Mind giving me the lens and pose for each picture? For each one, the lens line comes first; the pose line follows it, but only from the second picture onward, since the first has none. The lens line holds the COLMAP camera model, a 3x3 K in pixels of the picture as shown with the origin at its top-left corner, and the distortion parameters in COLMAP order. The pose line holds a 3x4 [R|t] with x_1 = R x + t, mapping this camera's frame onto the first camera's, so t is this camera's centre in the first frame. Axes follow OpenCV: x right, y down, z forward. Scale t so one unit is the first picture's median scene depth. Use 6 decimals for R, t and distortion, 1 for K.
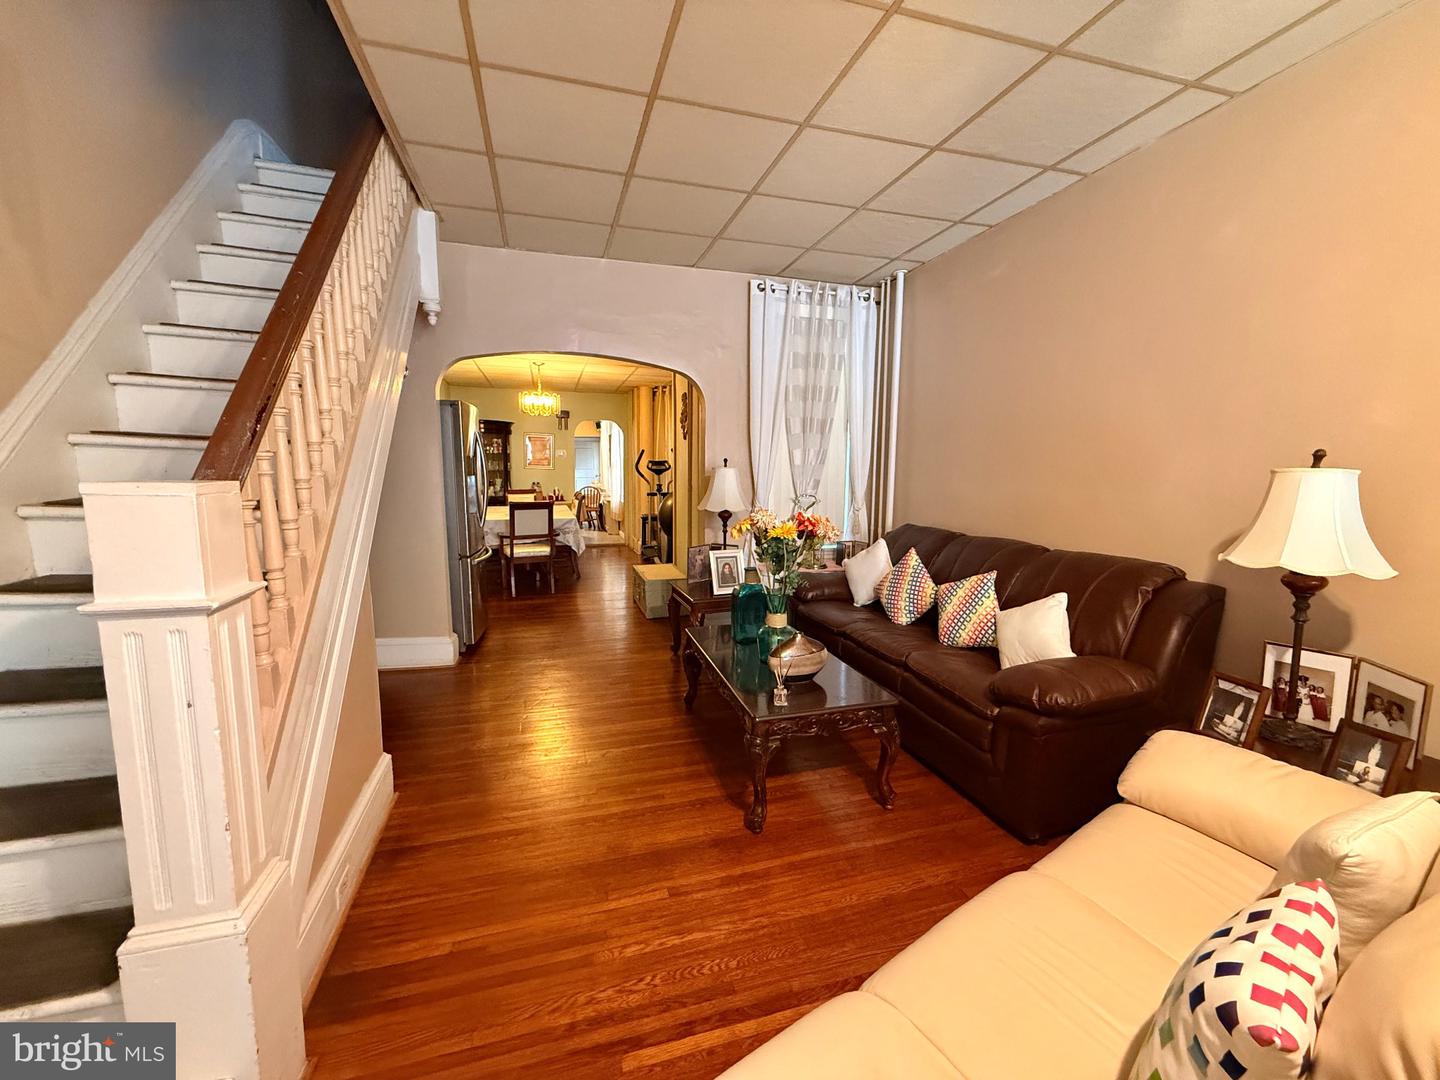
lens RADIAL K [[576.4, 0, 719.4], [0, 576.4, 539.6], [0, 0, 1]] dist [-0.001025, -0.000651]
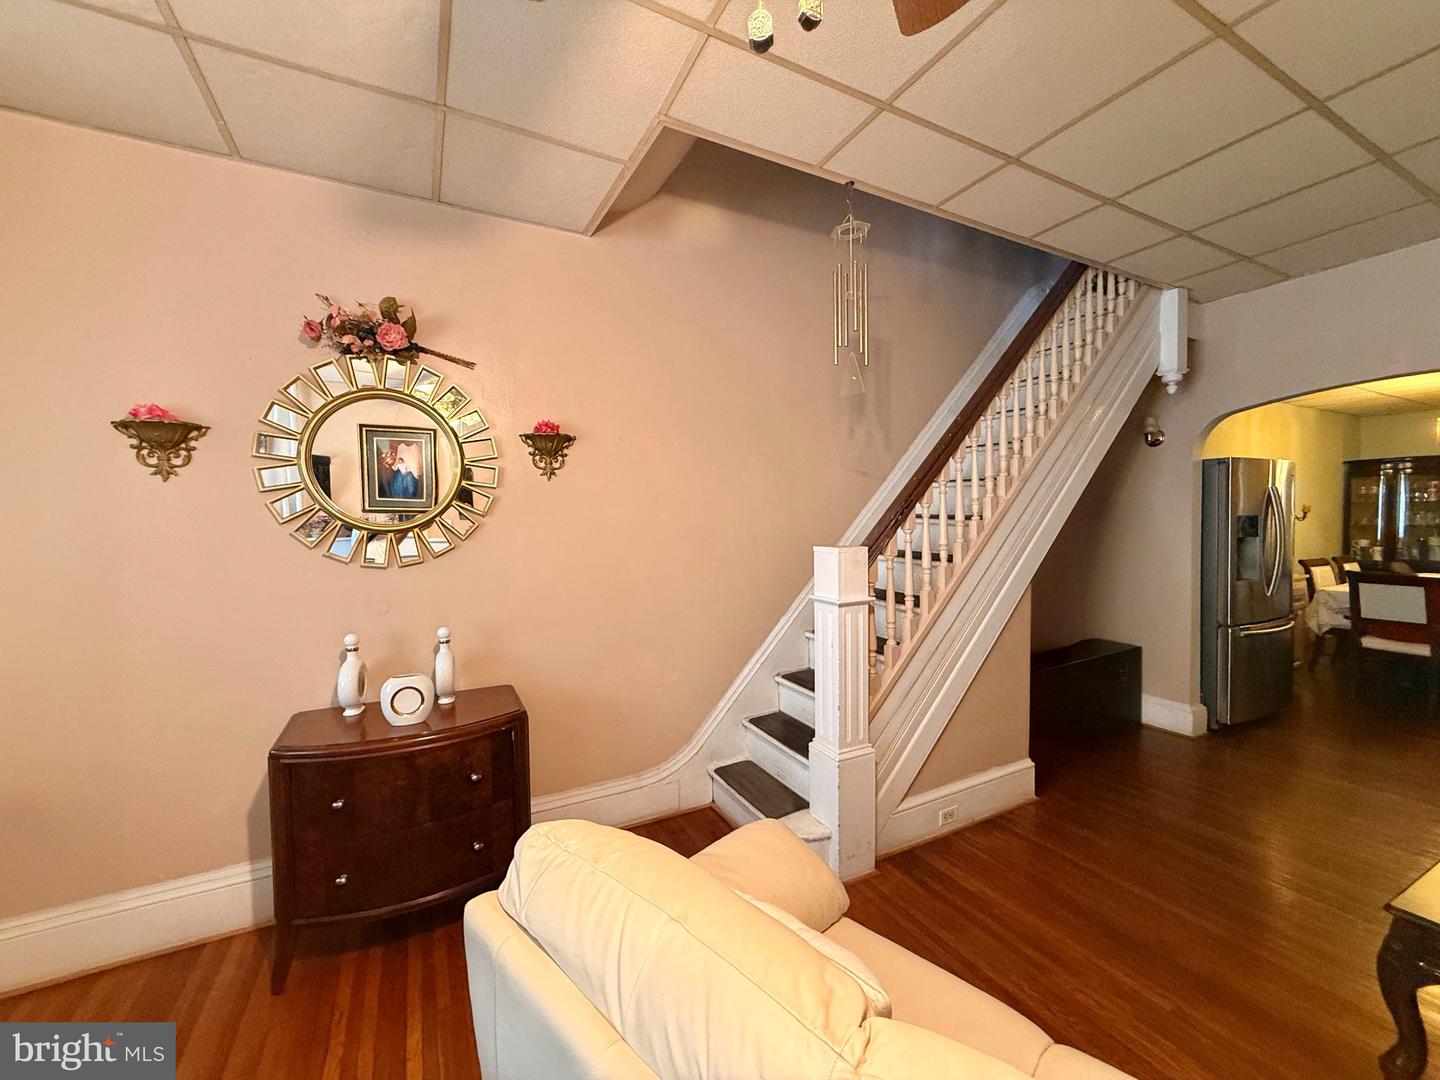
lens RADIAL K [[576.4, 0, 719.7], [0, 576.4, 540.4], [0, 0, 1]] dist [-0.001025, -0.000651]
pose [[0.194491, 0.020846, -0.980683, 0.564942], [-0.106479, 0.994315, 0.000019, -0.036266], [0.975108, 0.104418, 0.195605, 0.045397]]
